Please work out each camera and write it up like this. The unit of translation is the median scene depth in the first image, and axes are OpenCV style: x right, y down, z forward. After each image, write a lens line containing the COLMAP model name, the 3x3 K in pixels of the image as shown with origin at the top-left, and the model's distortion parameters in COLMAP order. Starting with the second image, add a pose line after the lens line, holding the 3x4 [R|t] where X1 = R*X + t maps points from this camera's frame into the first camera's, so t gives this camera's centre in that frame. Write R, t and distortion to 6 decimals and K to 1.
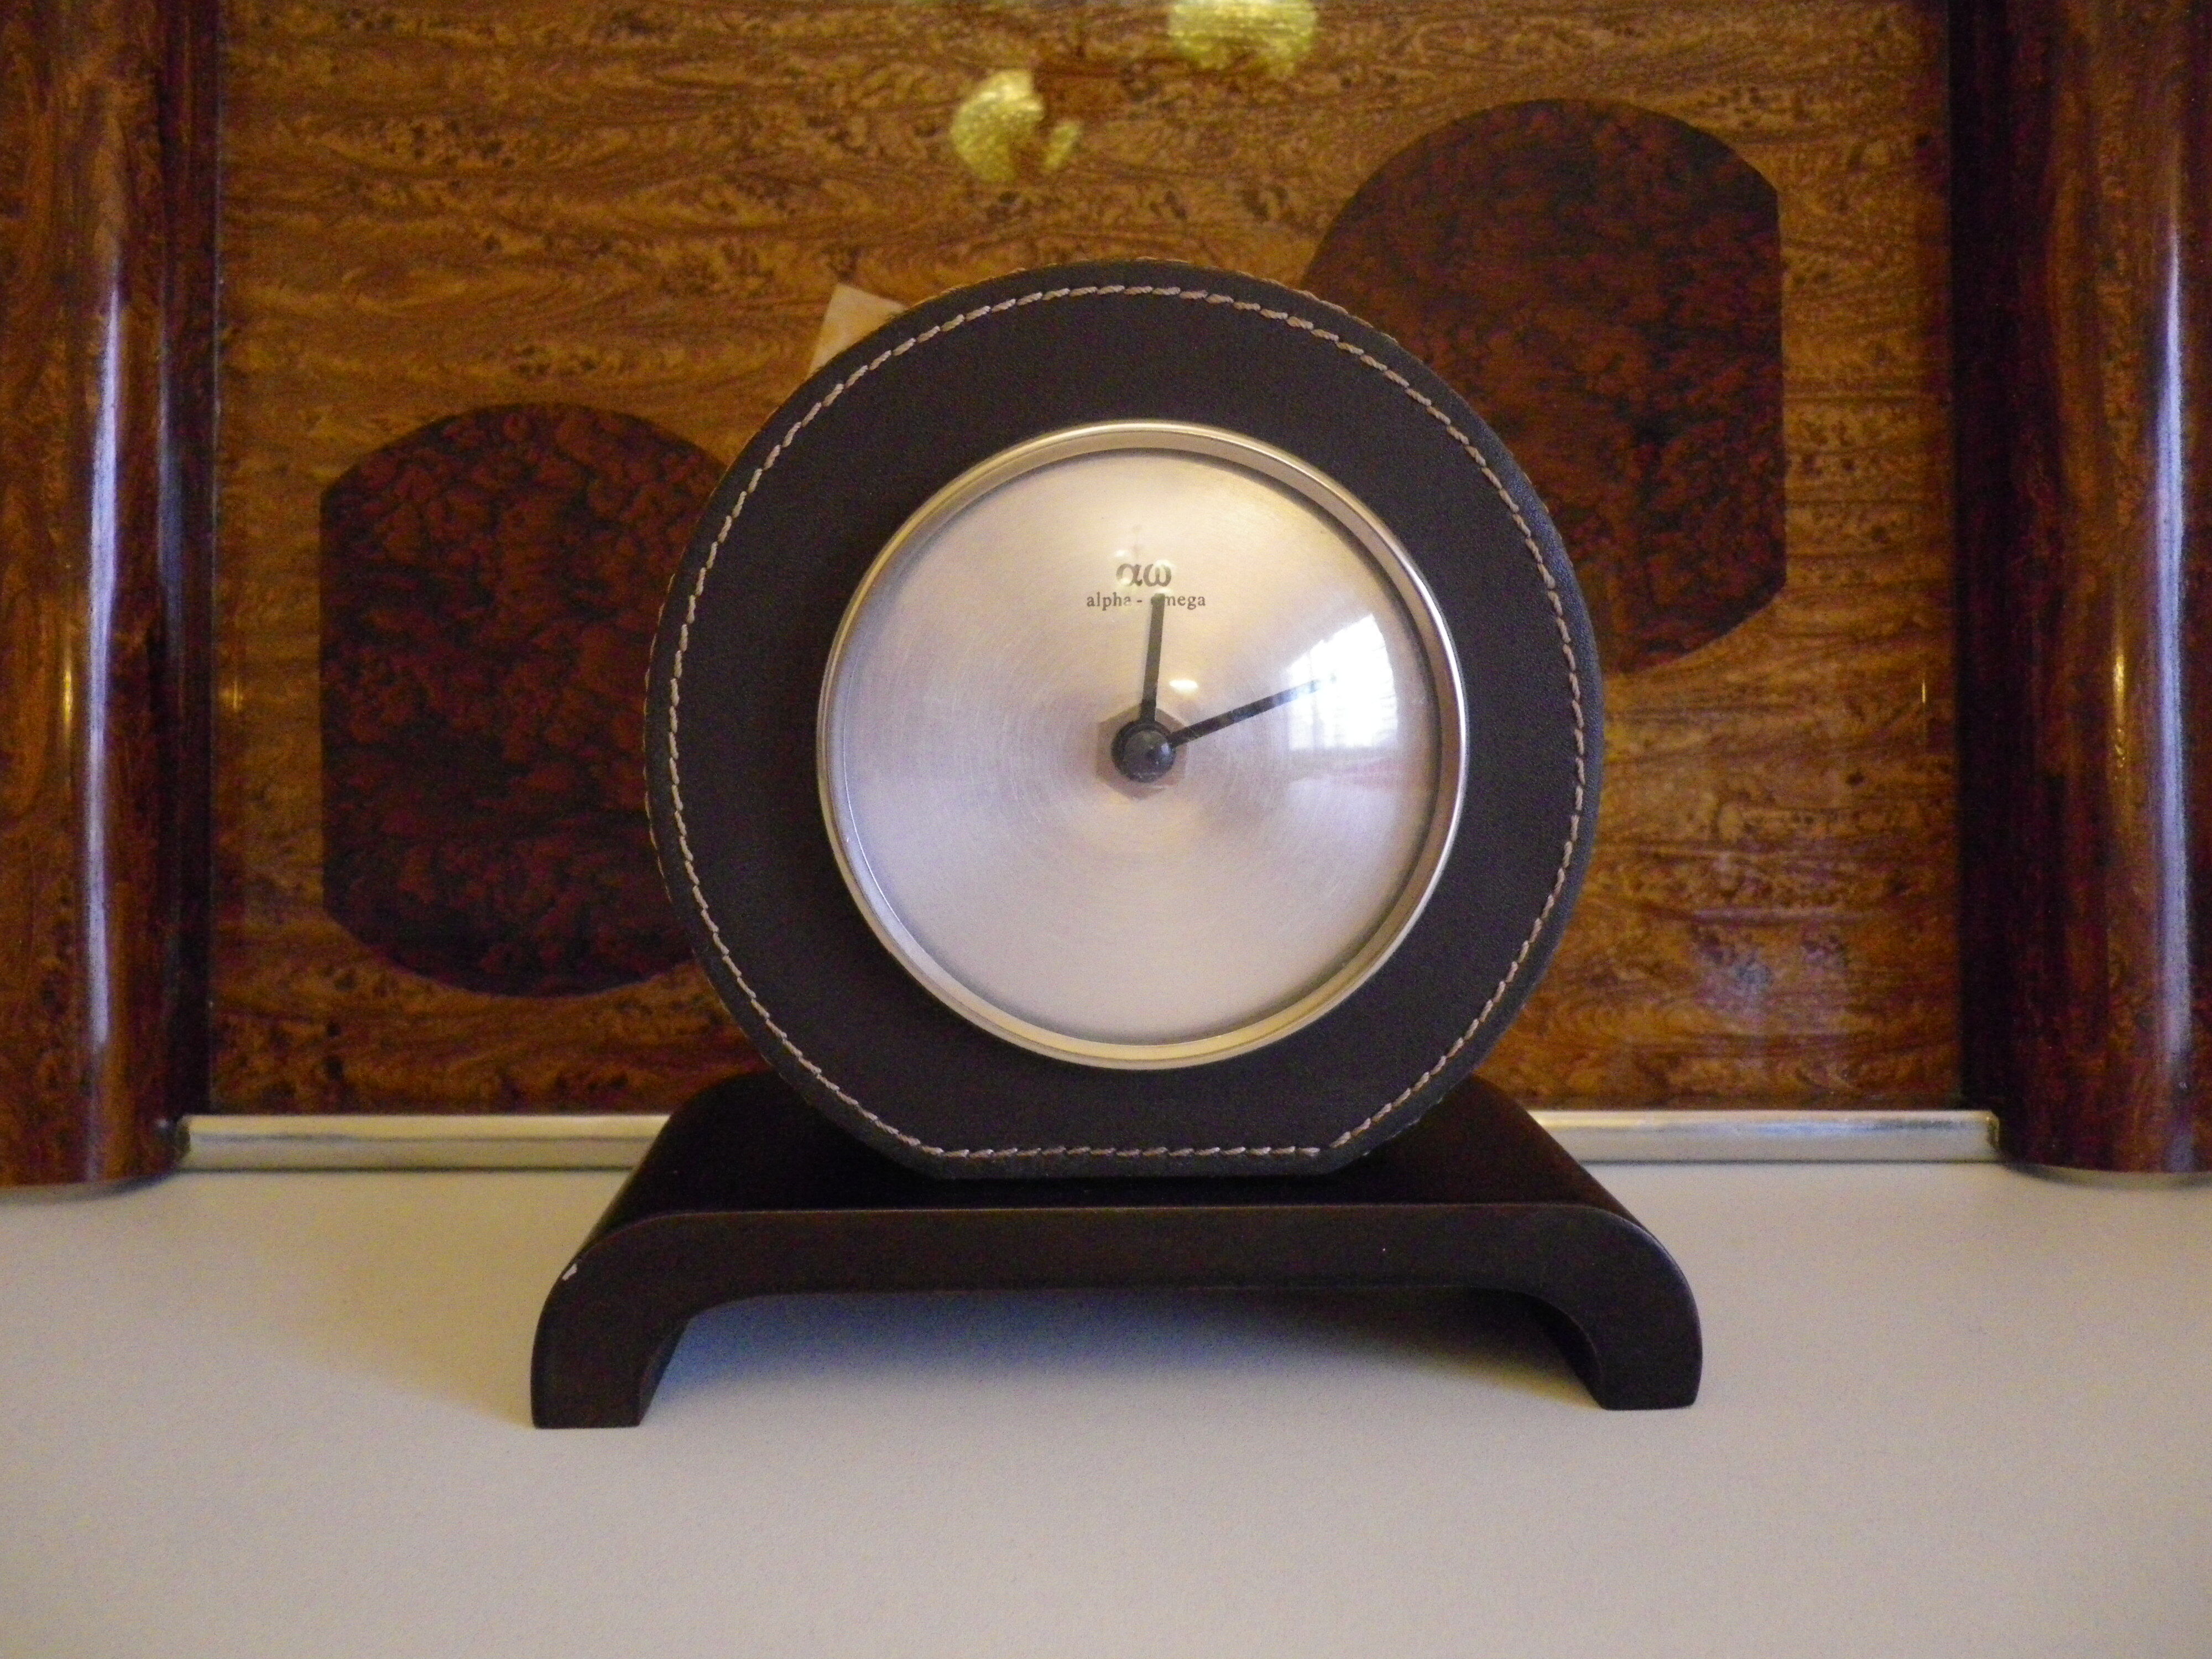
lens RADIAL K [[1739.5, 0, 1111.3], [0, 1739.5, 828.8], [0, 0, 1]] dist [-0.012090, 0.011068]
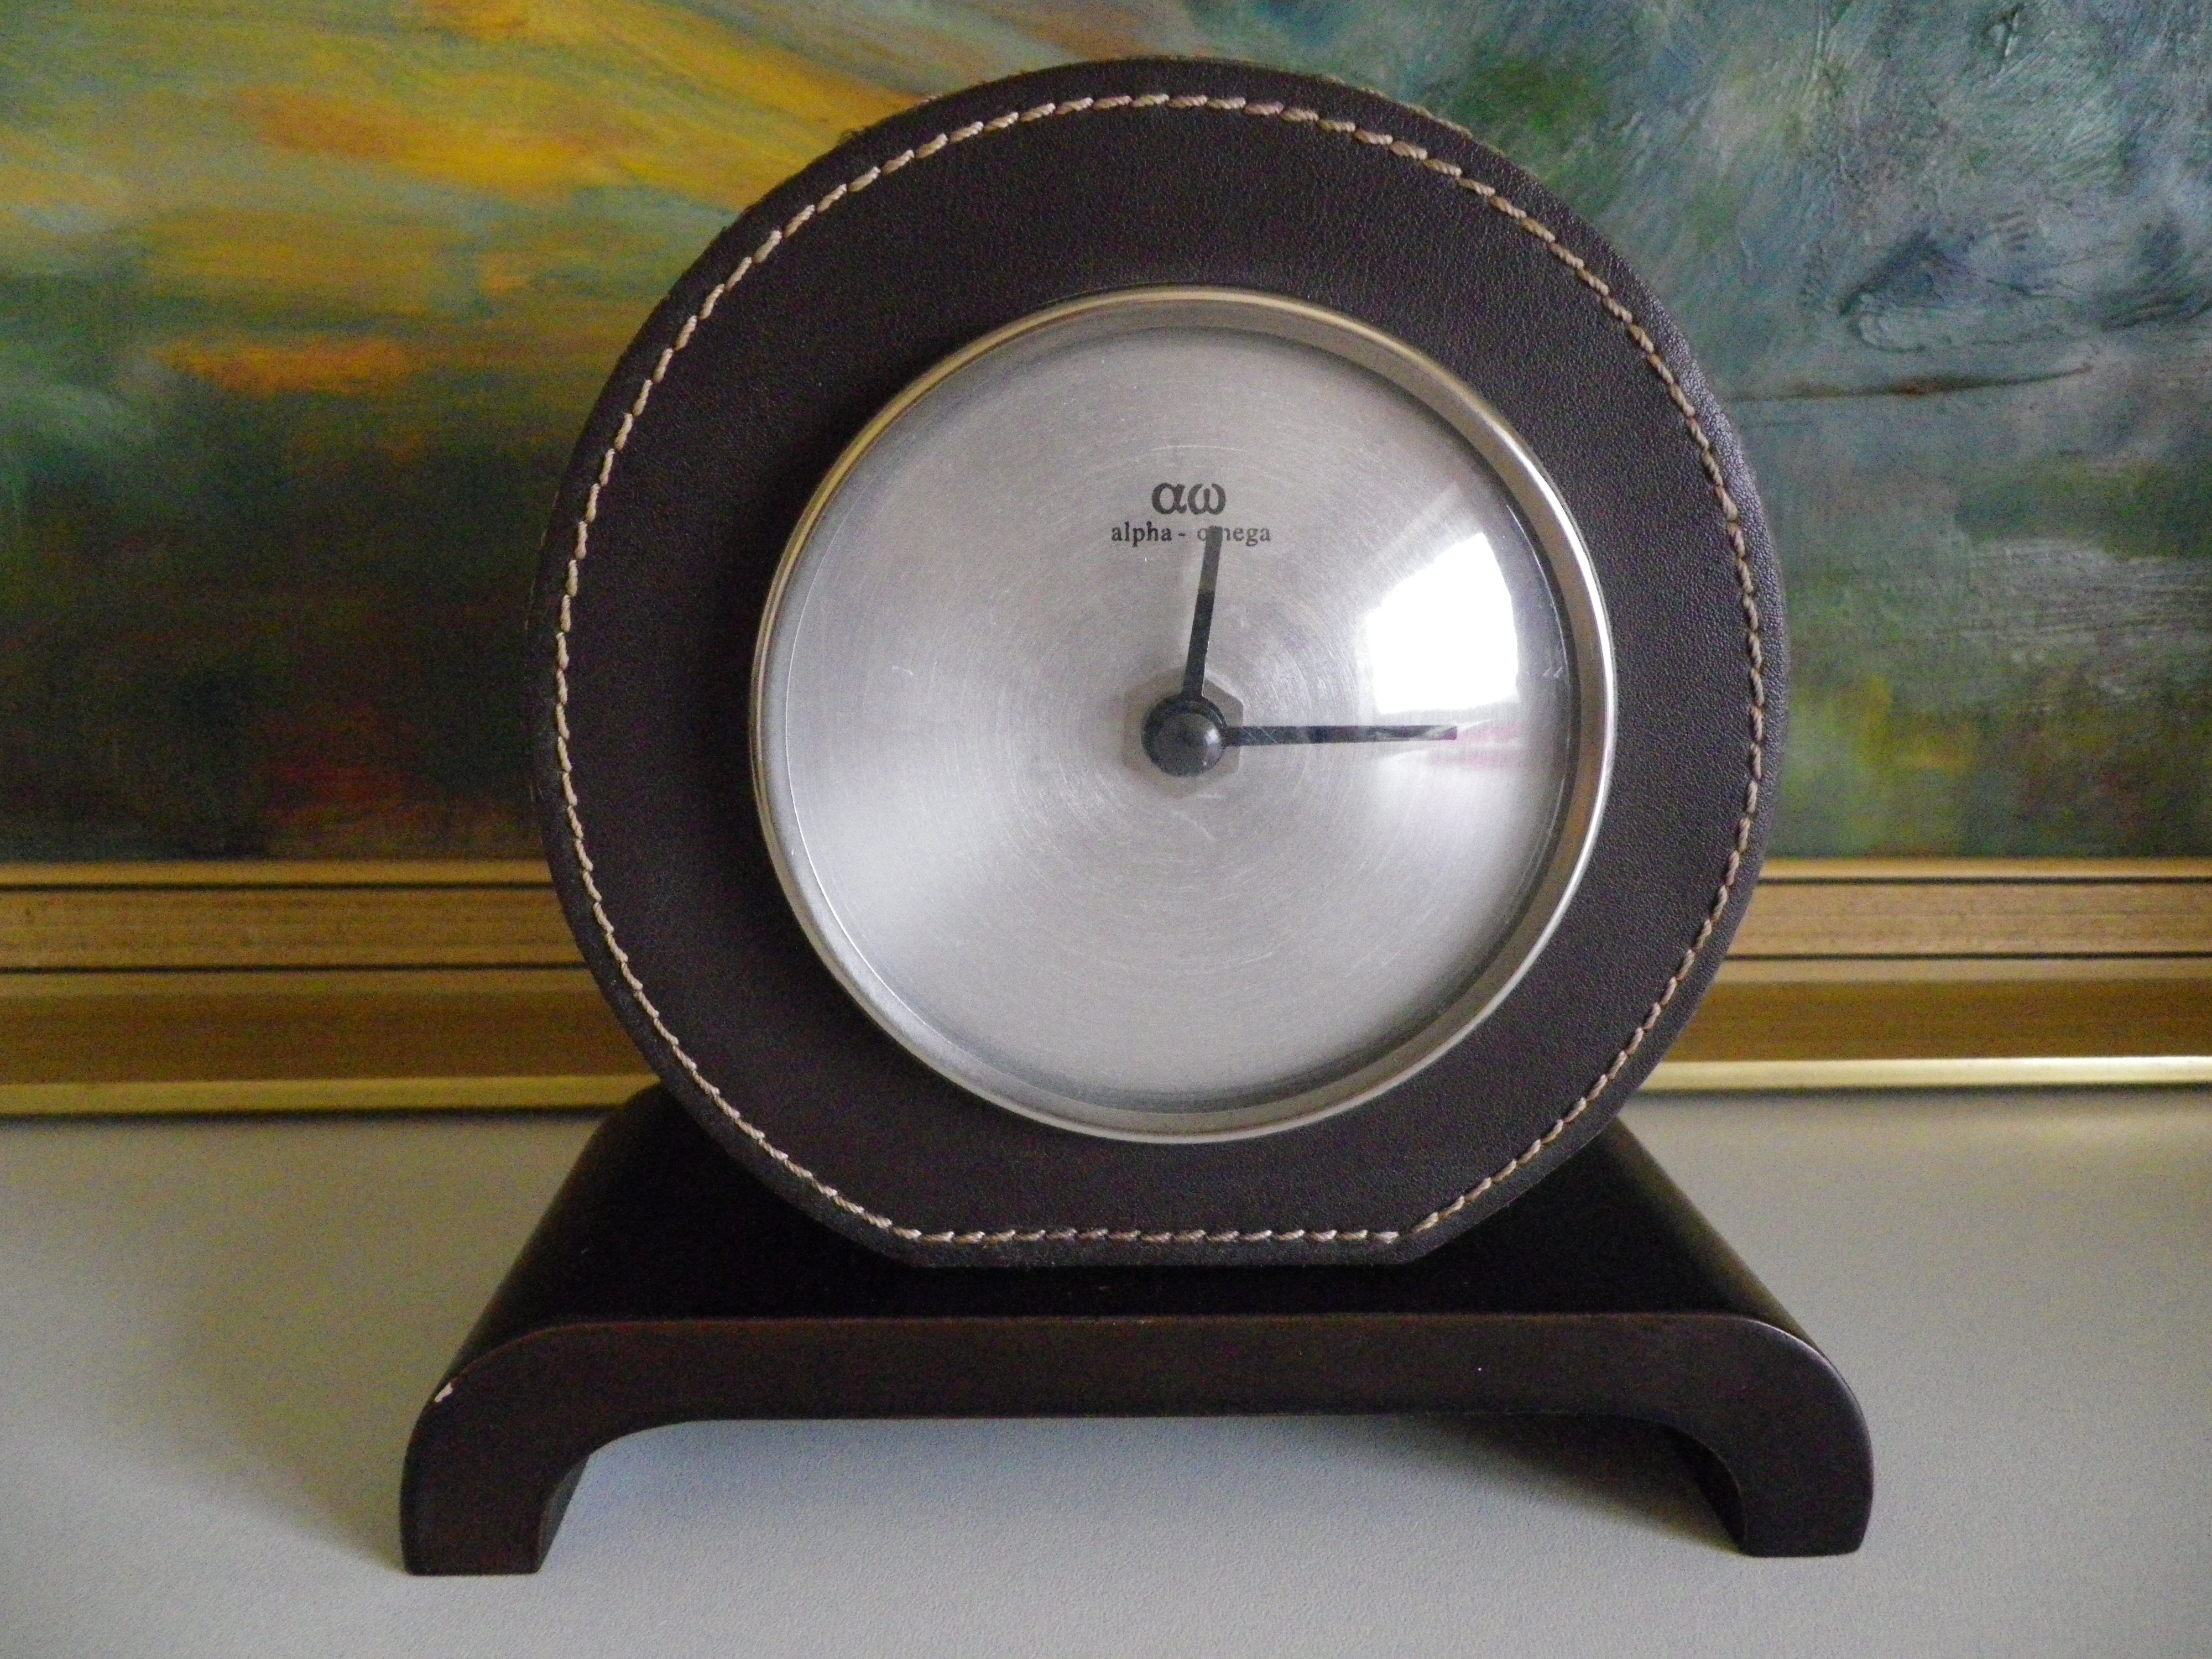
lens RADIAL K [[1739.5, 0, 1112.6], [0, 1739.5, 828.5], [0, 0, 1]] dist [-0.012090, 0.011068]
pose [[0.999919, 0.011829, -0.004606, -0.008809], [-0.011277, 0.994366, 0.105399, -0.083115], [0.005827, -0.105339, 0.994419, 0.243845]]
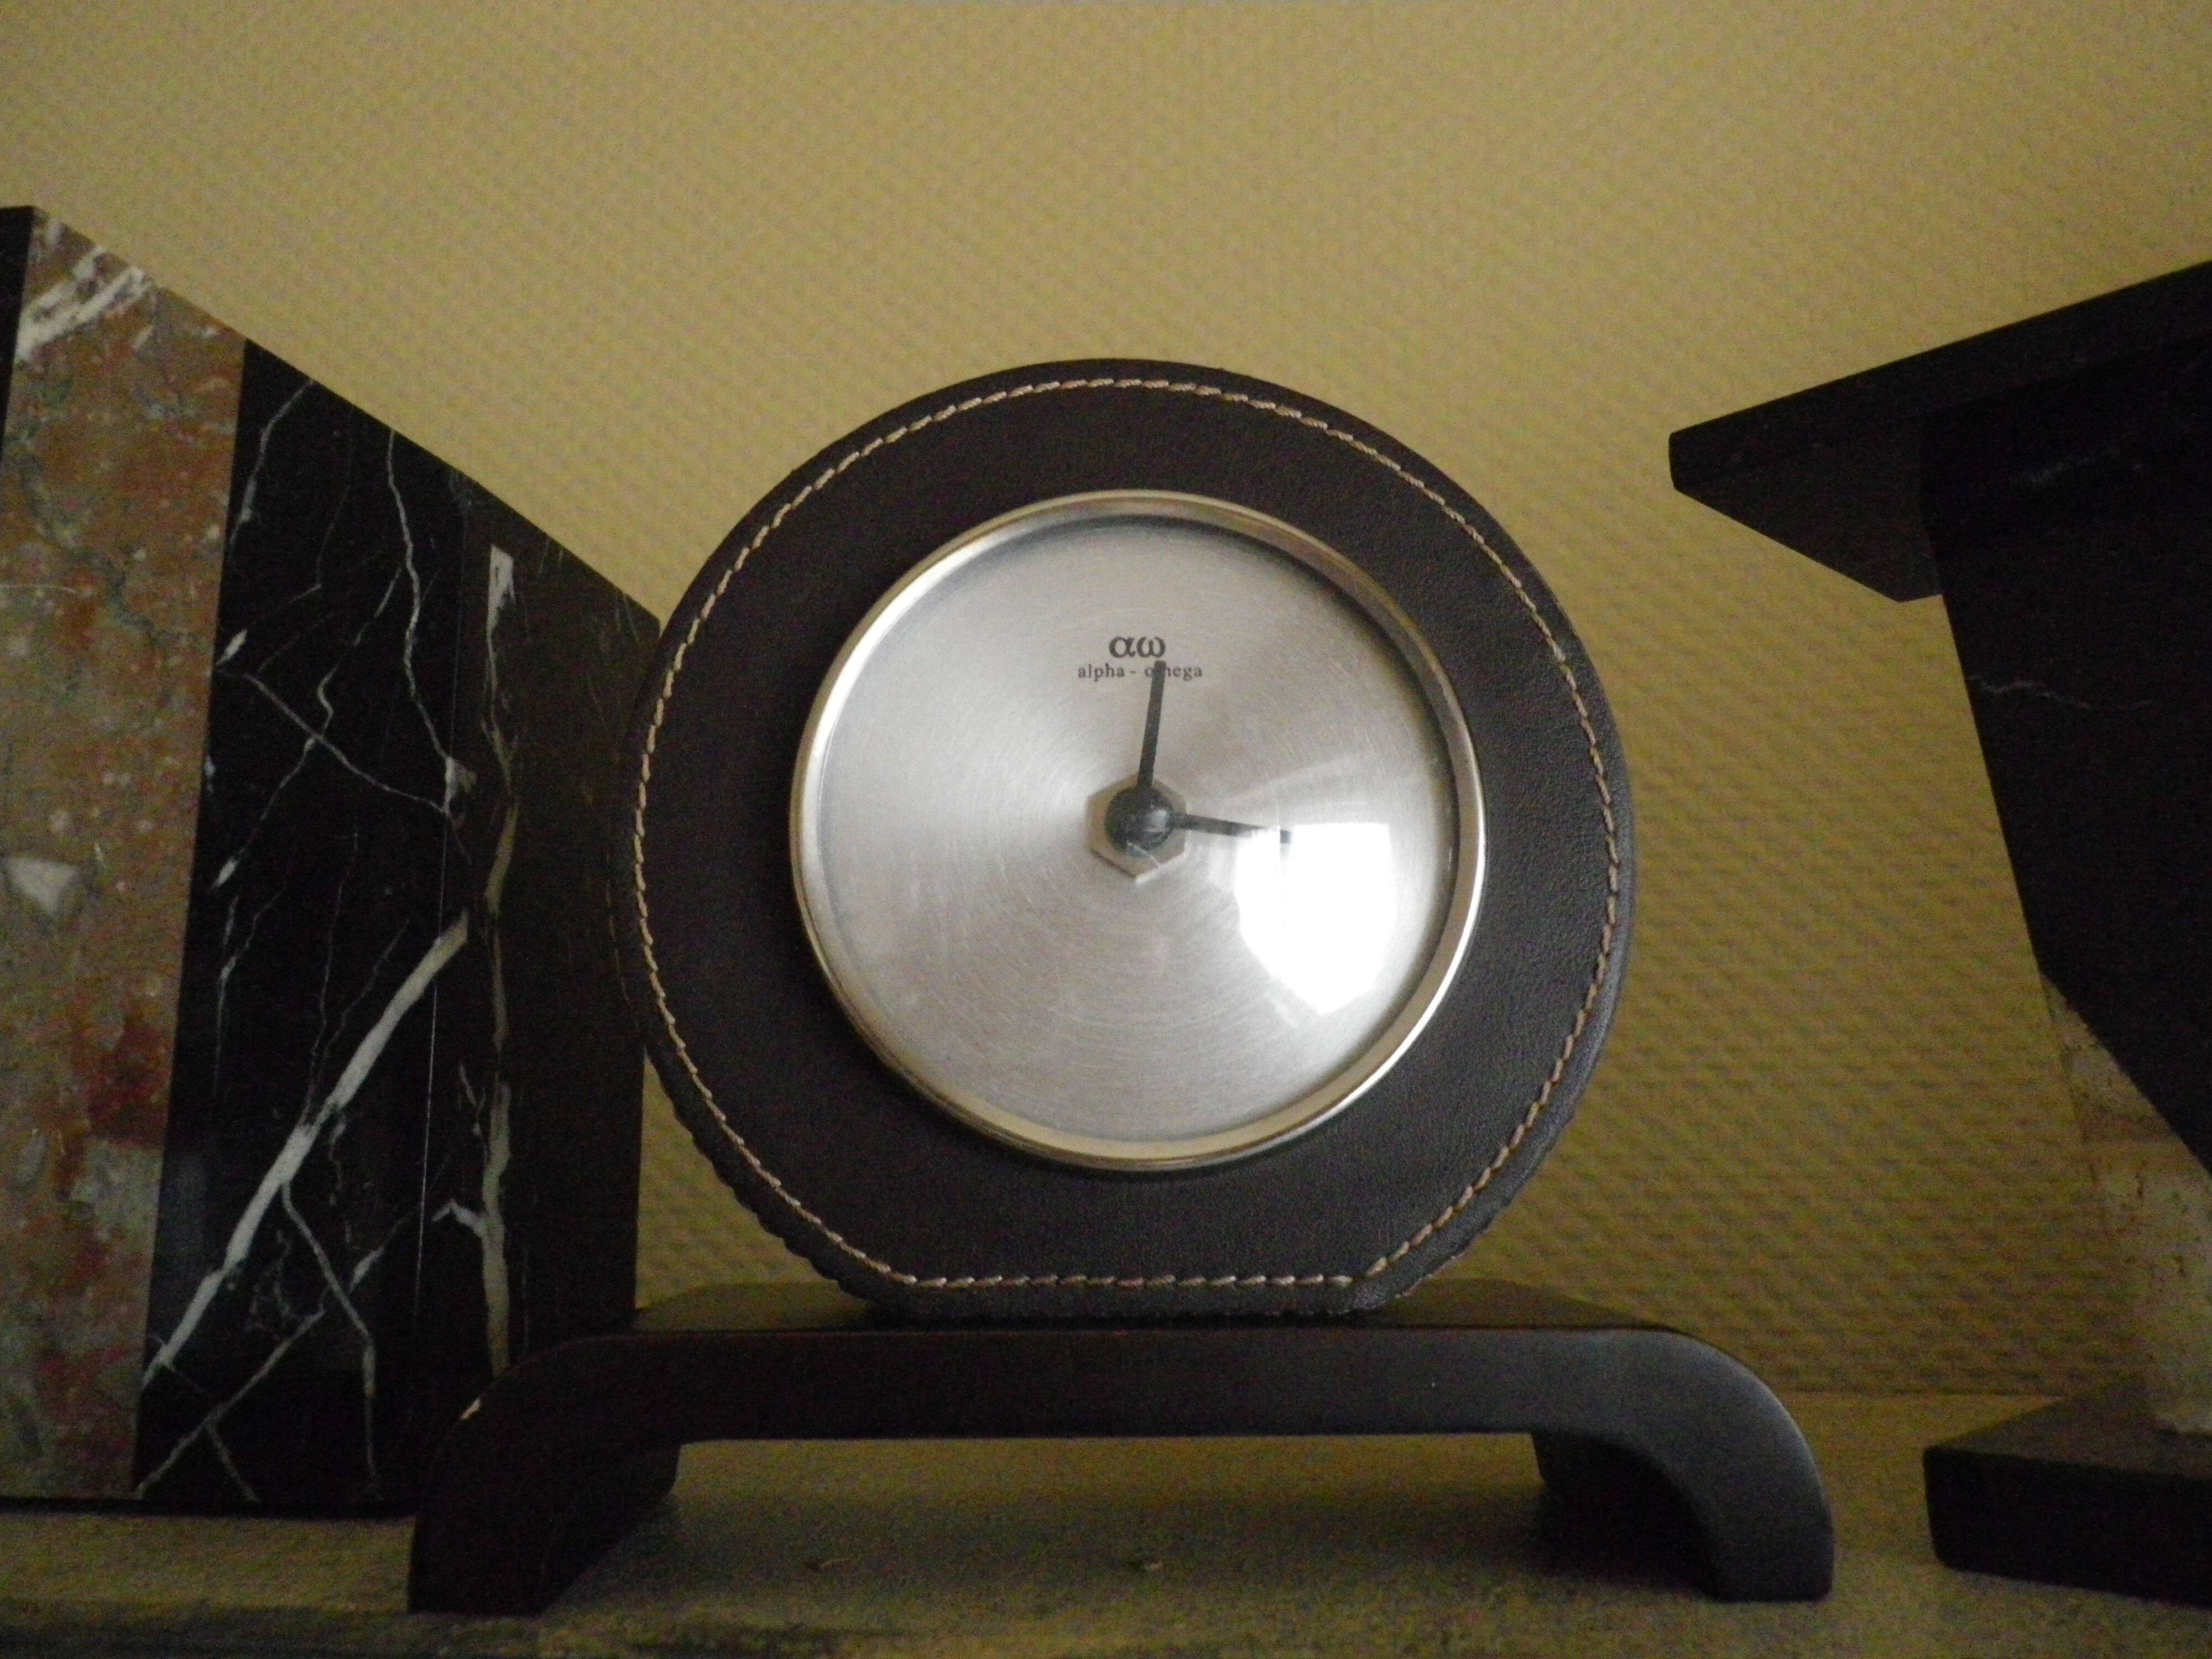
lens RADIAL K [[1739.5, 0, 1103.7], [0, 1739.5, 825.7], [0, 0, 1]] dist [-0.012090, 0.011068]
pose [[0.999750, -0.014447, -0.017089, 0.014941], [0.008509, 0.951733, -0.306808, 0.242874], [0.020697, 0.306586, 0.951618, 0.109839]]
